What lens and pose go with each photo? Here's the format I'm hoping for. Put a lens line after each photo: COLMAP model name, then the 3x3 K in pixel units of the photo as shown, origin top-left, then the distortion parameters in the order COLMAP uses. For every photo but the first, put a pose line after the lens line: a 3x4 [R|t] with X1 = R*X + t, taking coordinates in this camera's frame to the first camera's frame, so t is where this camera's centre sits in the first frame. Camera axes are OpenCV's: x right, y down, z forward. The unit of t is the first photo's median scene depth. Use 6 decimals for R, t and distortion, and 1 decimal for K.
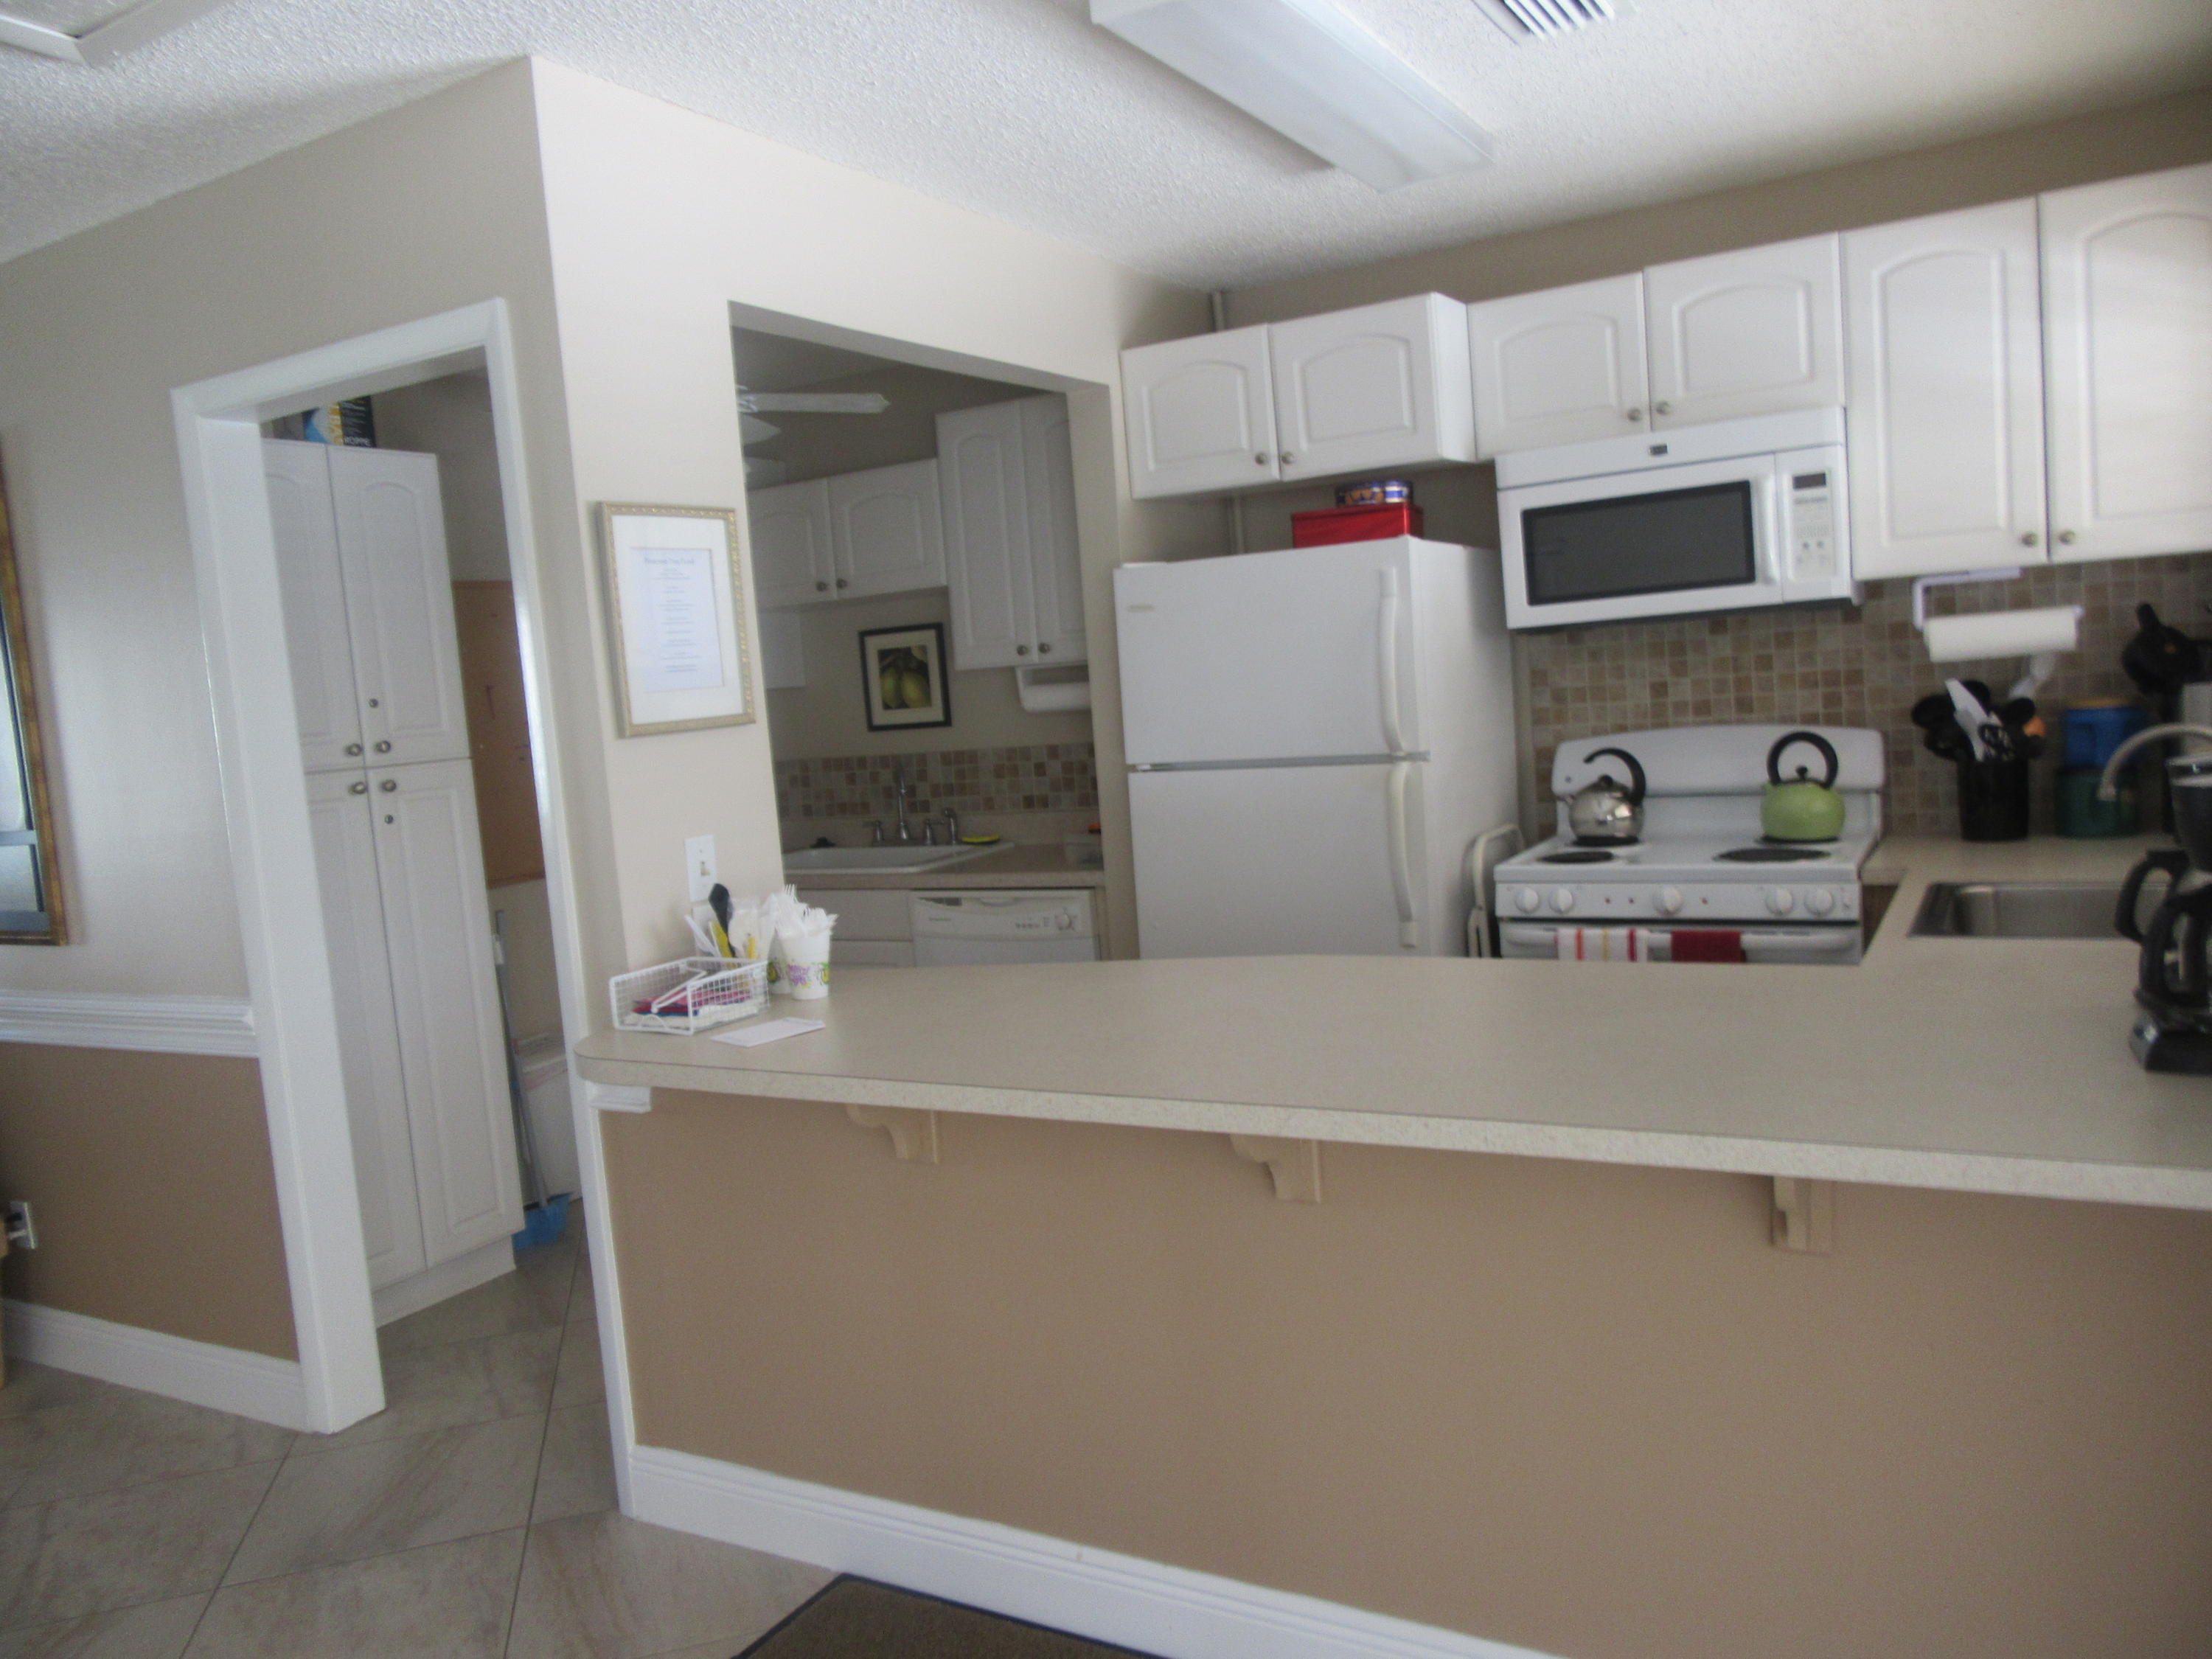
lens RADIAL K [[1619.1, 0, 1106.0], [0, 1619.1, 829.5], [0, 0, 1]] dist [-0.005330, -0.005424]
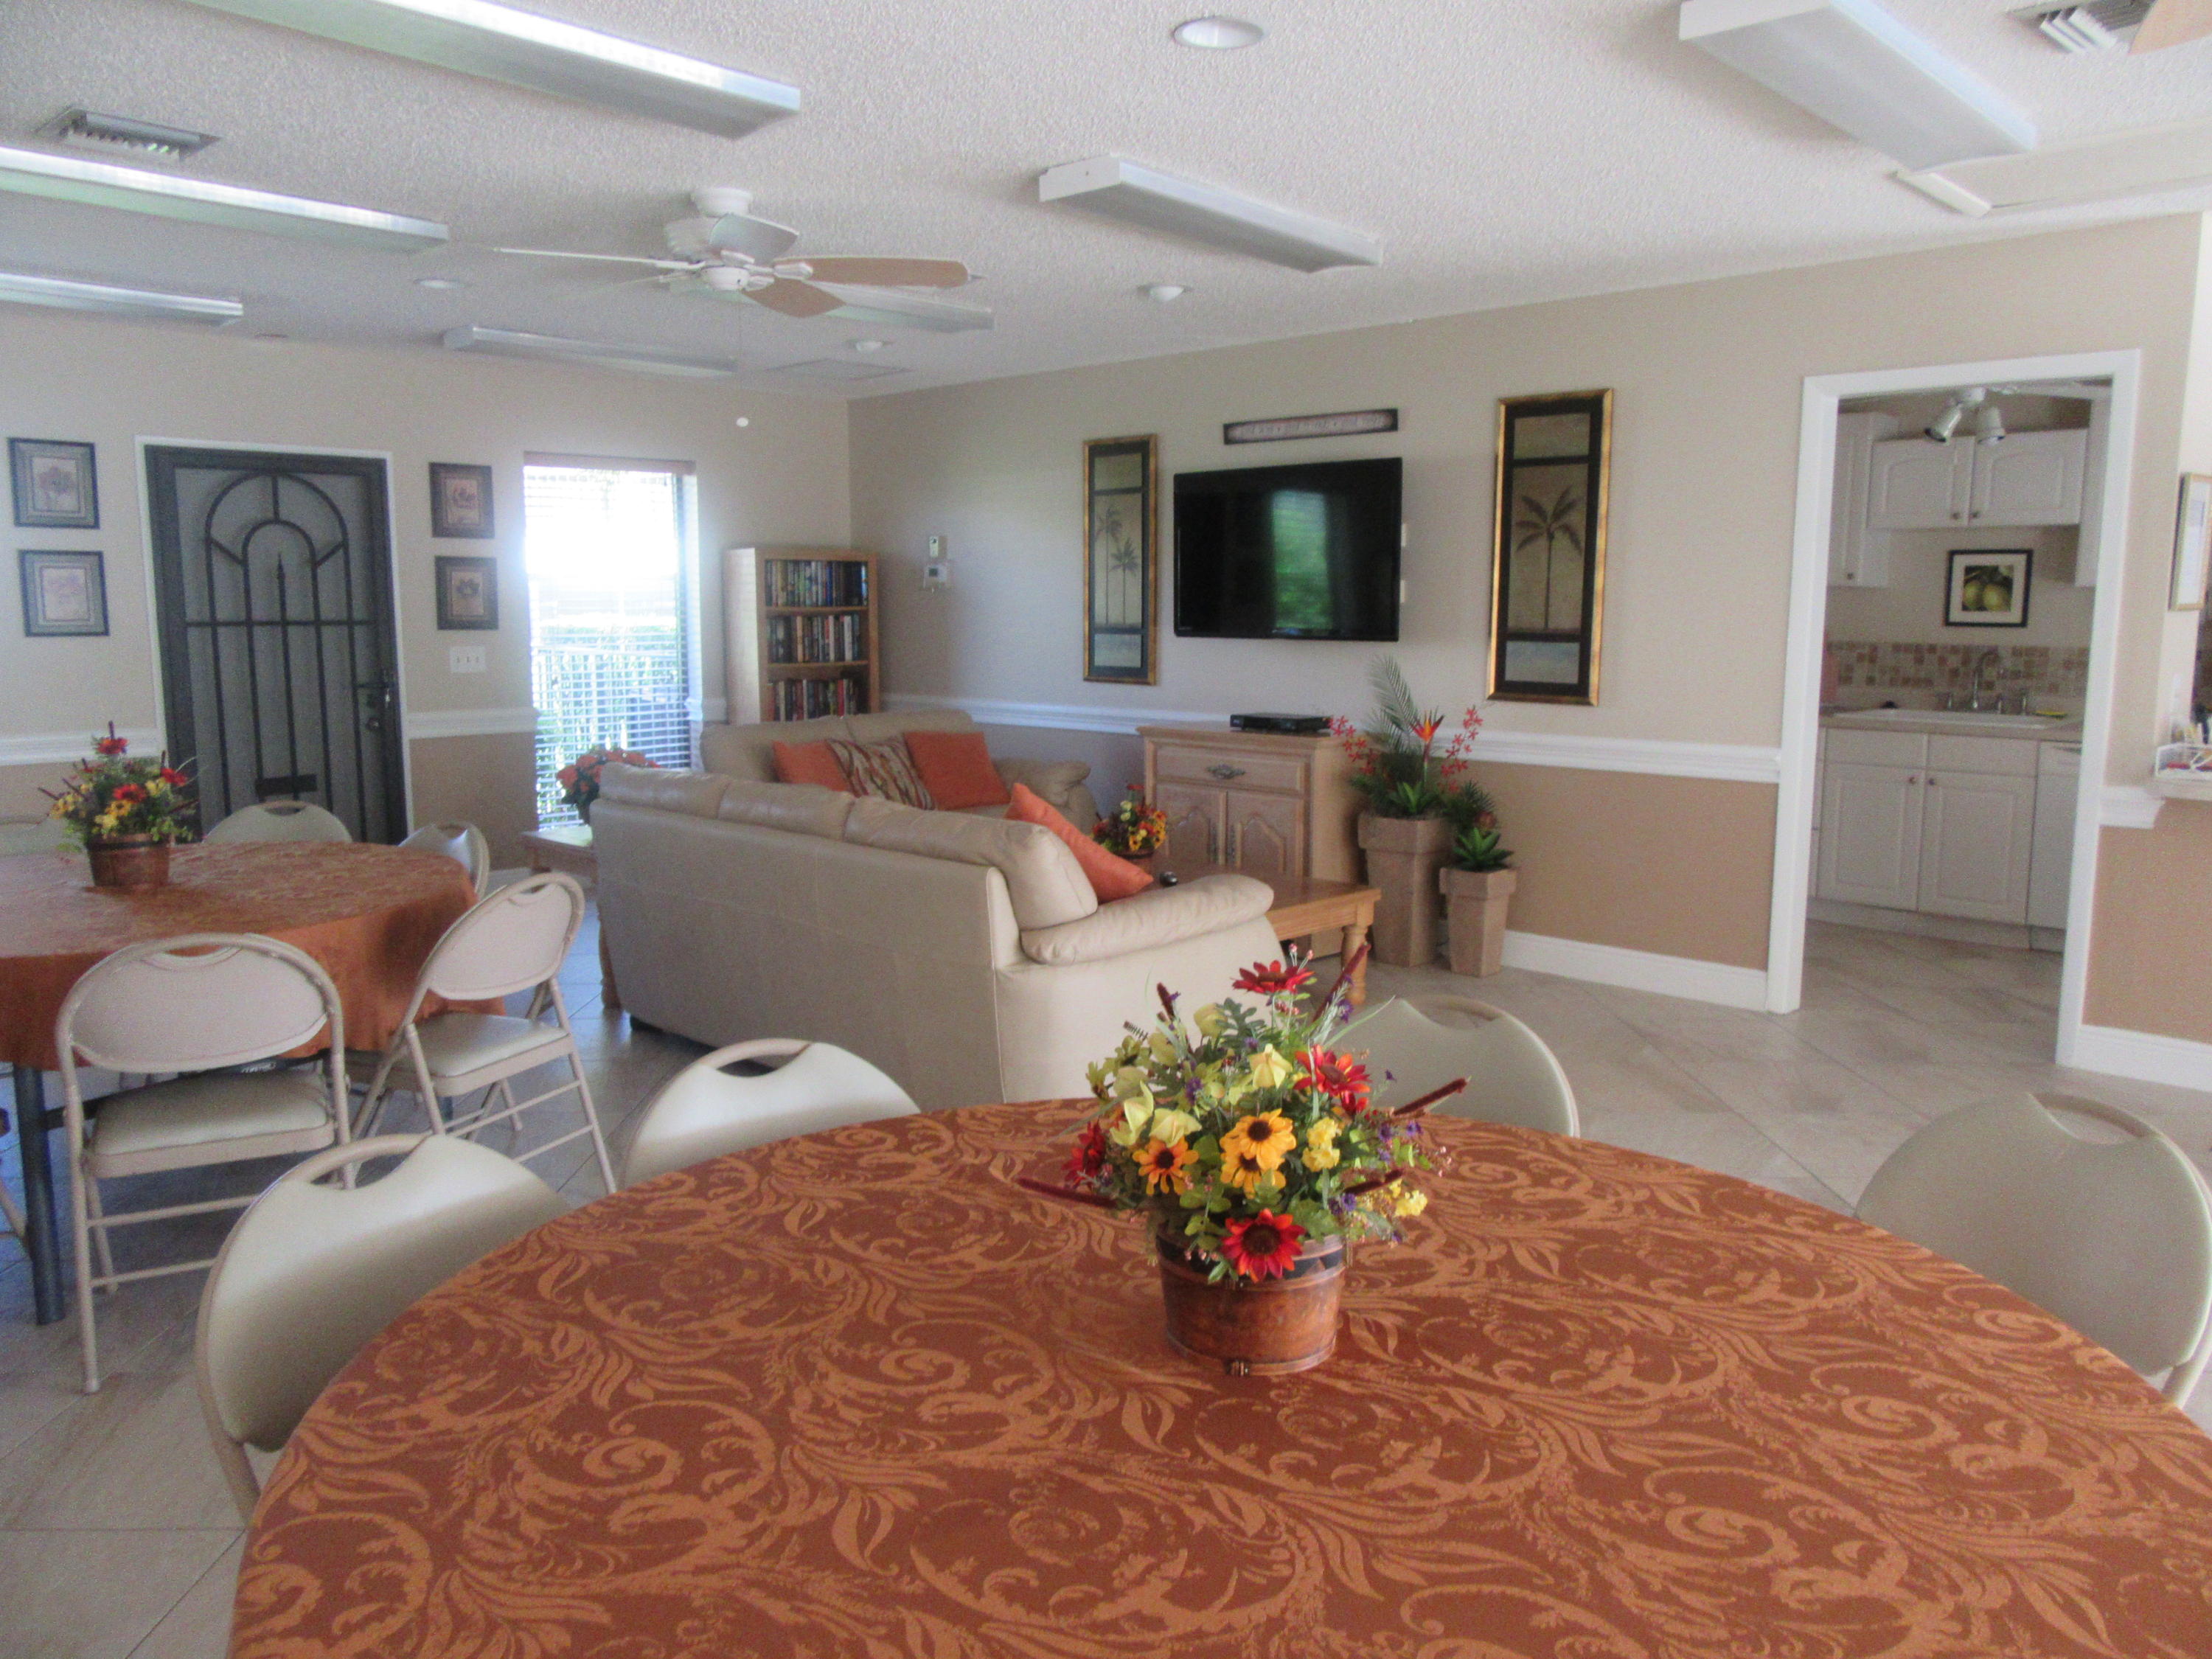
lens RADIAL K [[1619.1, 0, 1106.0], [0, 1619.1, 829.5], [0, 0, 1]] dist [-0.005330, -0.005424]
pose [[0.963098, 0.124015, -0.238878, -0.486363], [-0.110366, 0.991441, 0.069745, 0.092159], [0.245483, -0.040807, 0.968542, -0.485502]]
